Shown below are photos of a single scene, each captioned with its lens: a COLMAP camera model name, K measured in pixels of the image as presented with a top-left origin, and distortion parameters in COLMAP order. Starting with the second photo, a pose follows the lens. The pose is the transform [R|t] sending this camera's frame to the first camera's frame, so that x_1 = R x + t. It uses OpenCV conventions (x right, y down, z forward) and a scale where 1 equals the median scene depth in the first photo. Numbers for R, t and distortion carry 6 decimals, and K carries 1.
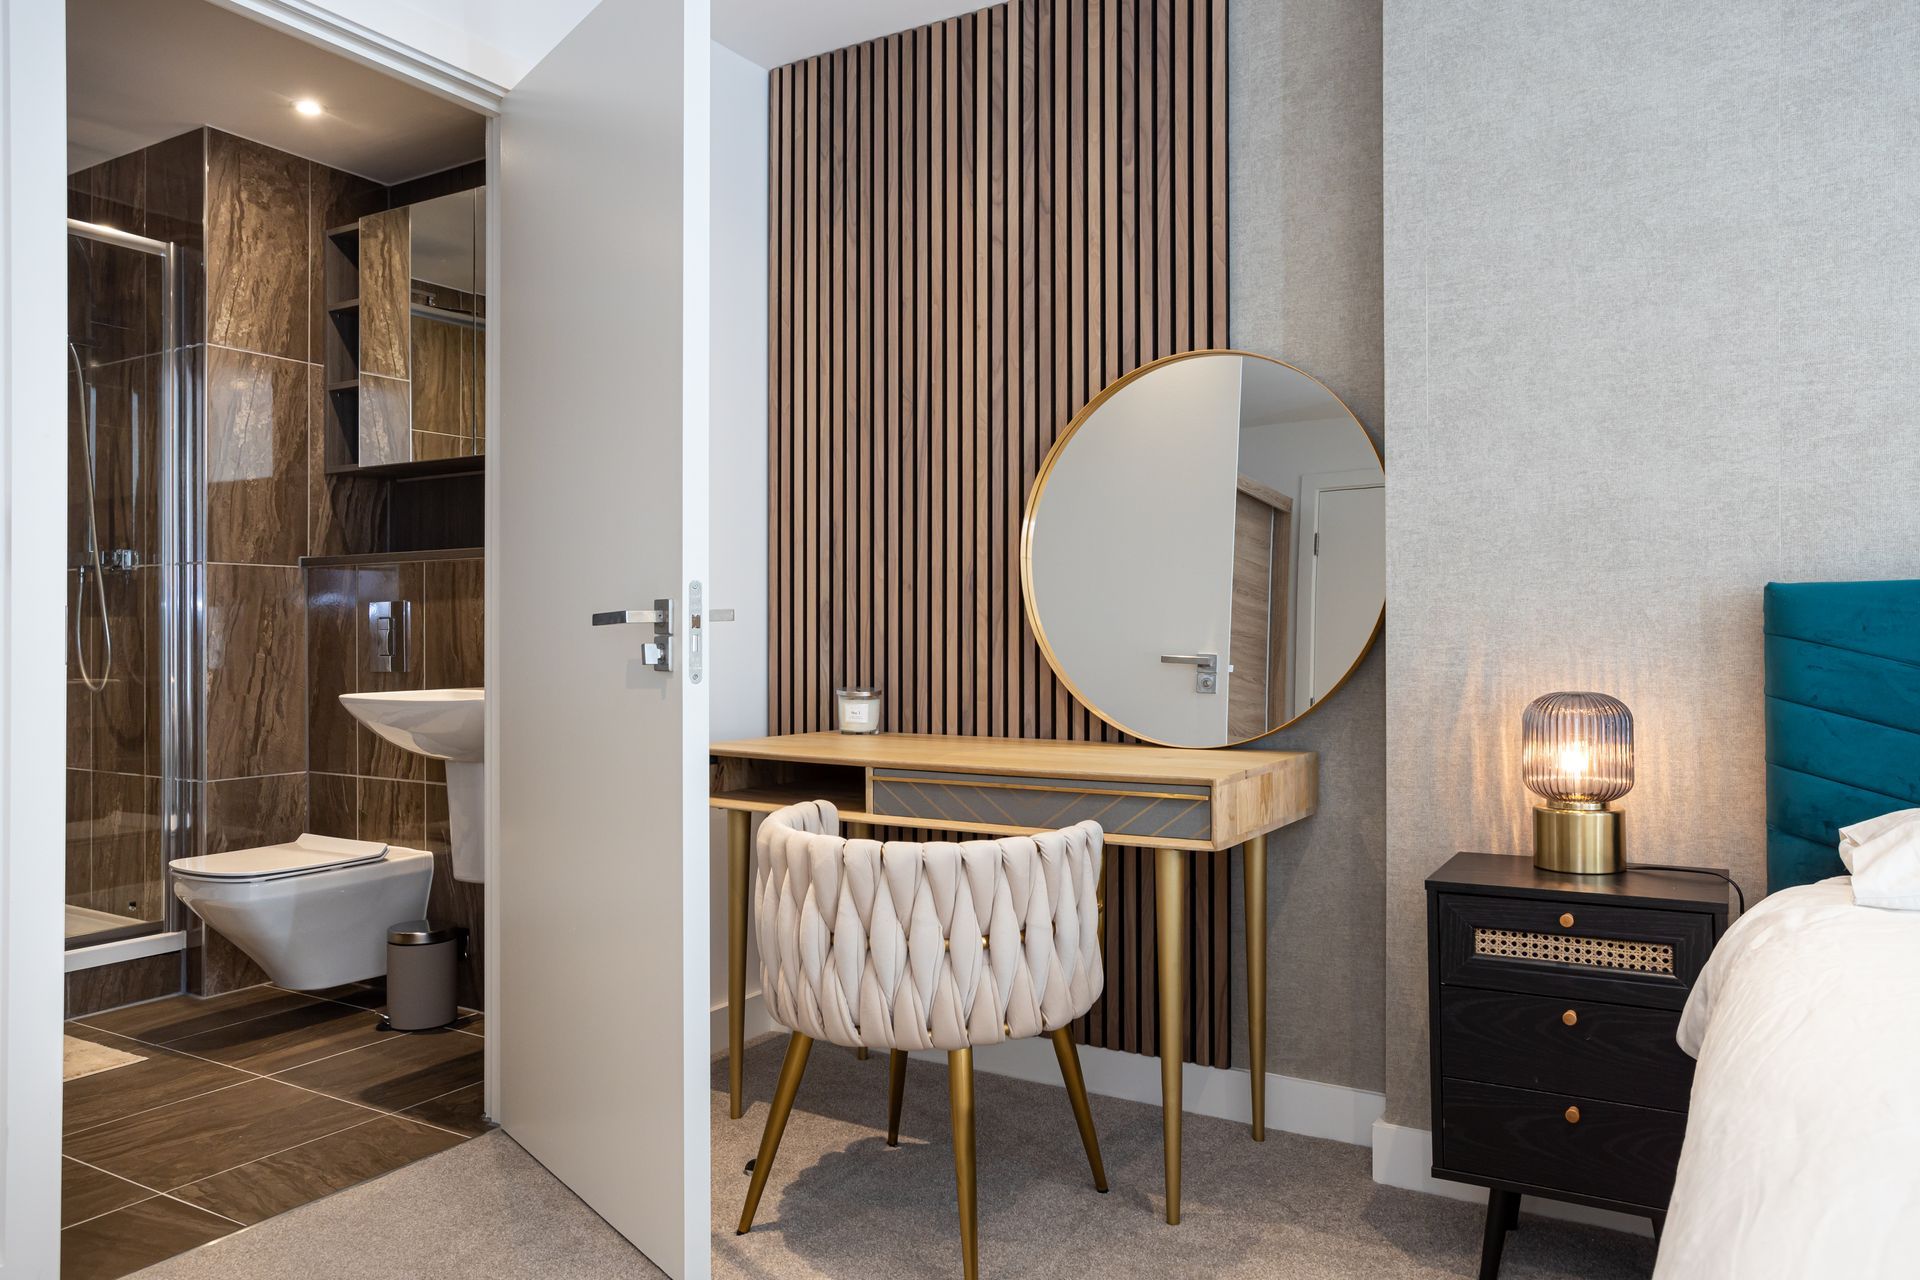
lens RADIAL K [[1327.2, 0, 963.8], [0, 1327.2, 627.3], [0, 0, 1]] dist [-0.023843, 0.041652]
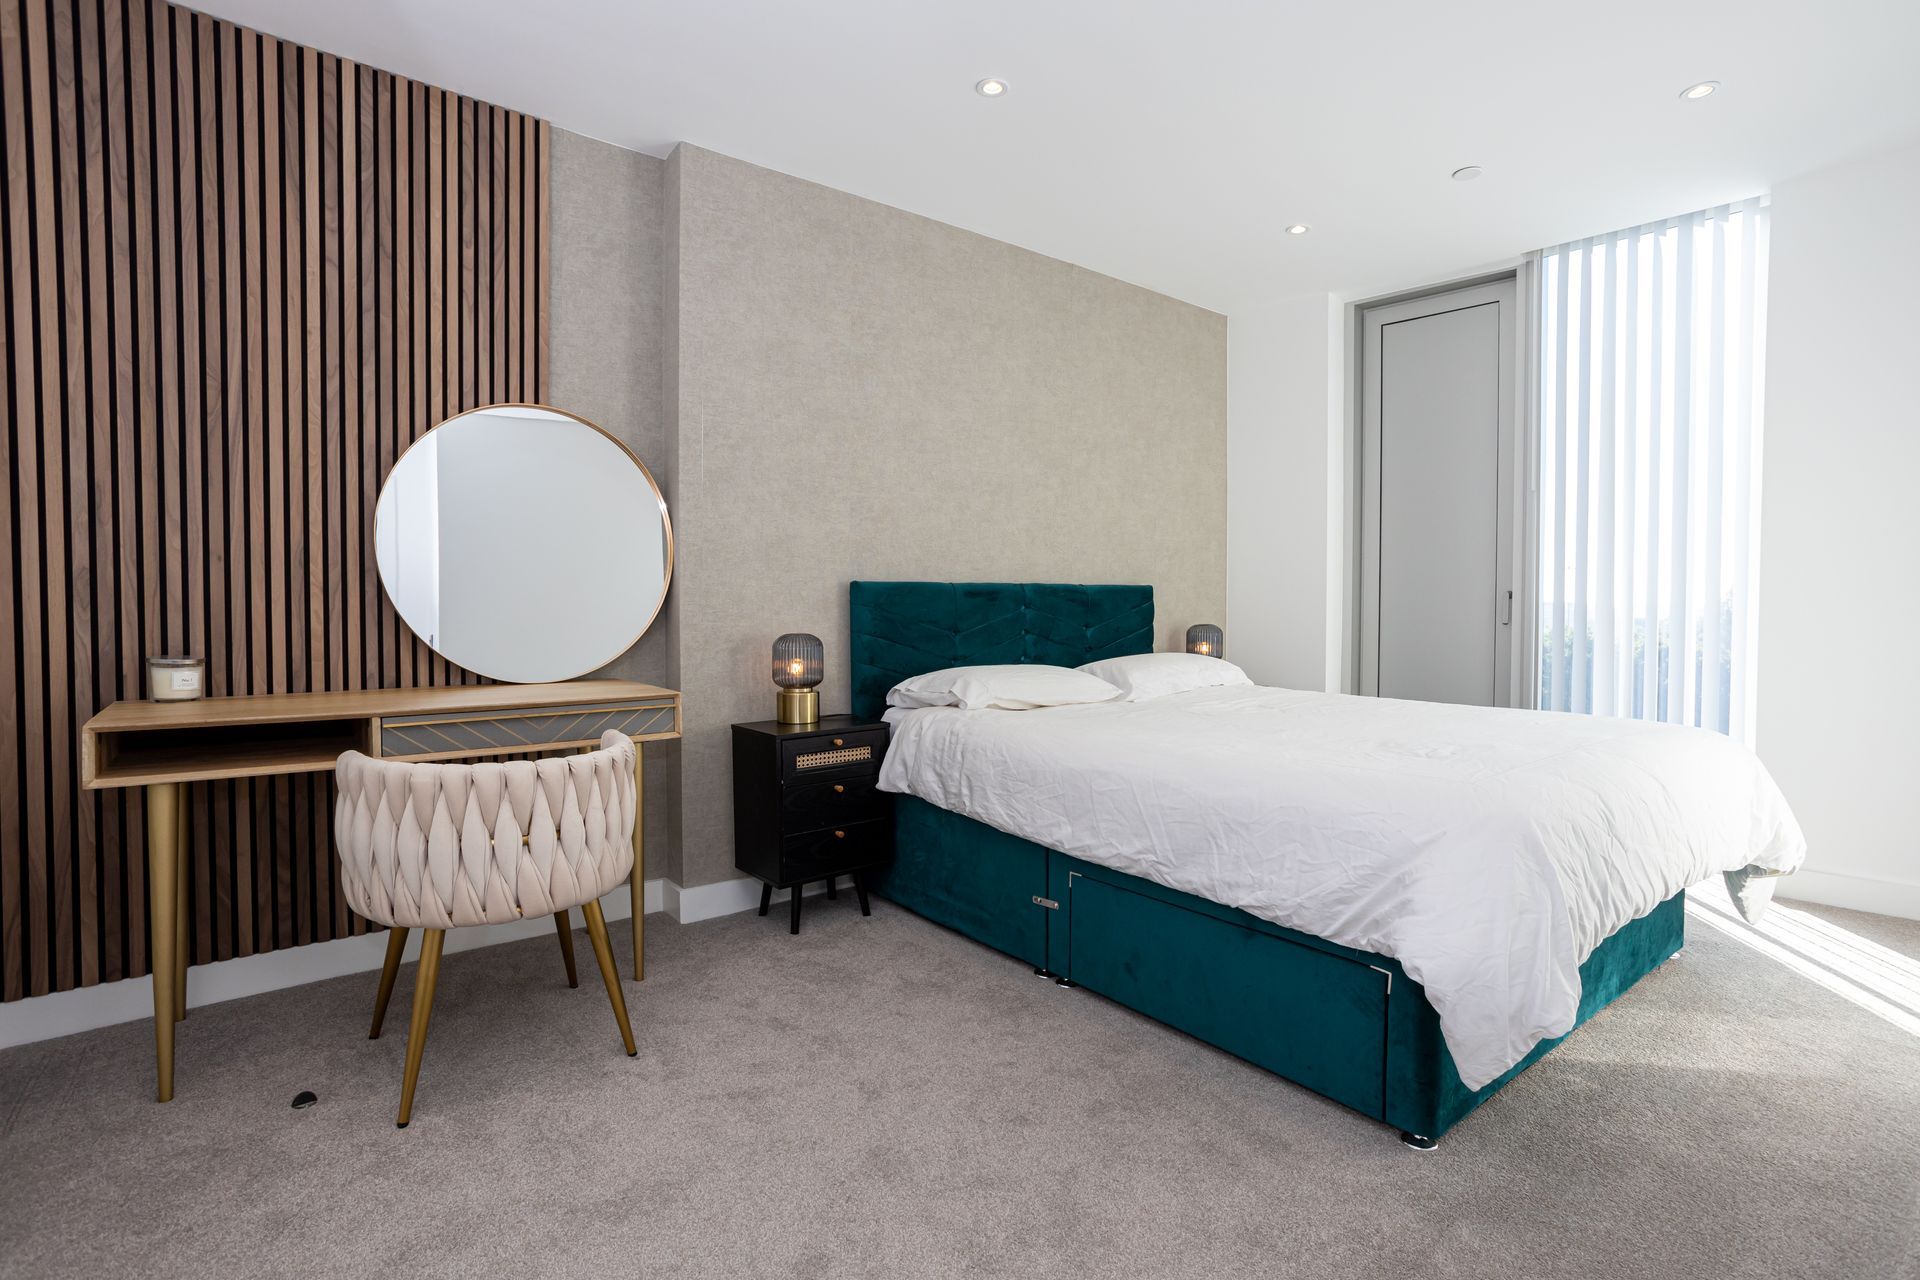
lens RADIAL K [[930.9, 0, 963.5], [0, 930.9, 629.3], [0, 0, 1]] dist [-0.055160, 0.035285]
pose [[0.347617, -0.024008, 0.937329, -0.444722], [-0.009150, 0.999538, 0.028994, 0.000034], [-0.937592, -0.018655, 0.347236, 0.165299]]
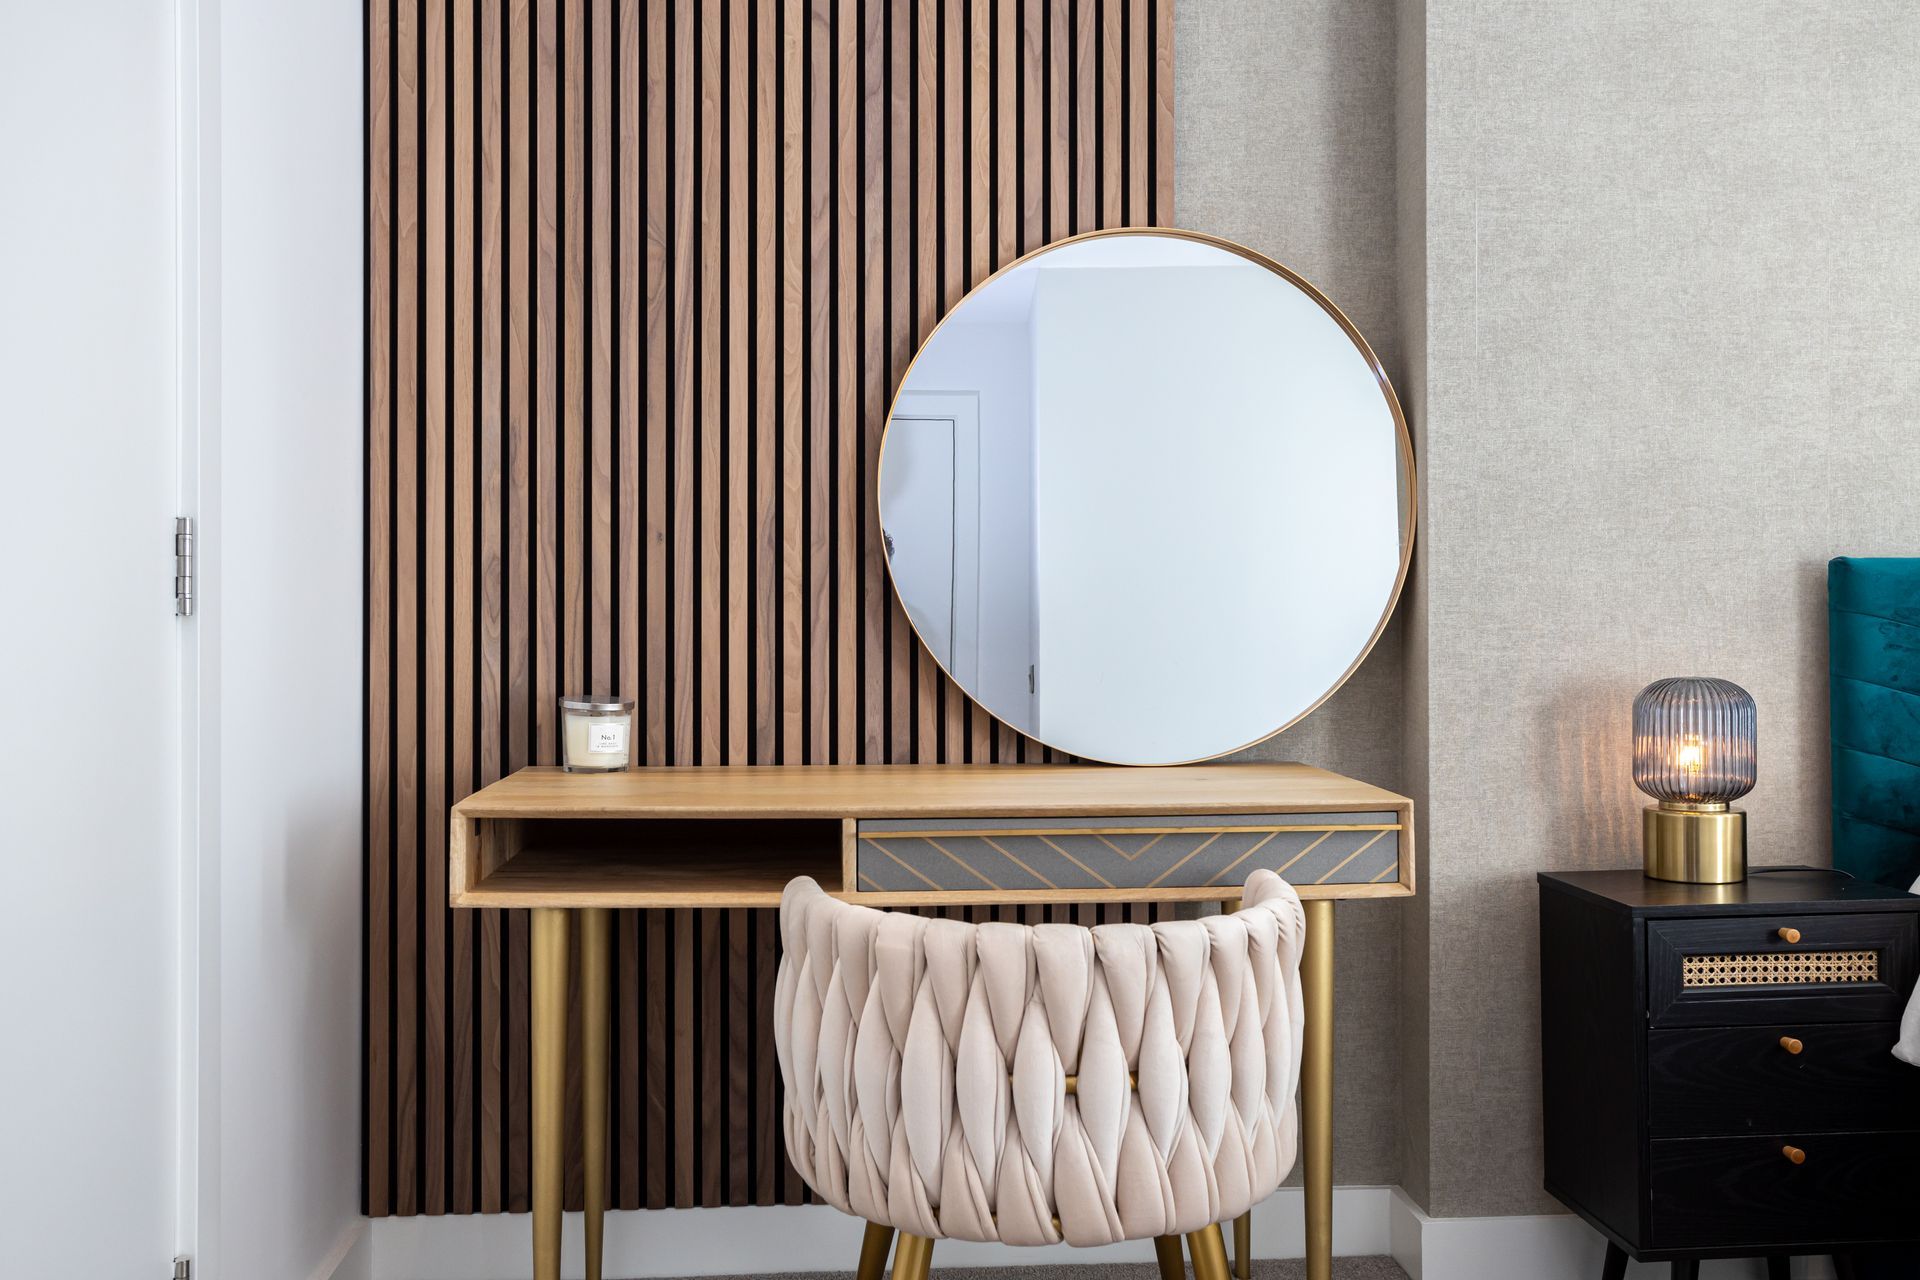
lens RADIAL K [[1810.6, 0, 953.3], [0, 1810.6, 609.3], [0, 0, 1]] dist [-0.015179, 0.073134]
pose [[0.812582, 0.001618, 0.582844, -0.372953], [-0.004305, 0.999986, 0.003226, 0.001076], [-0.582831, -0.005130, 0.812577, 0.181807]]
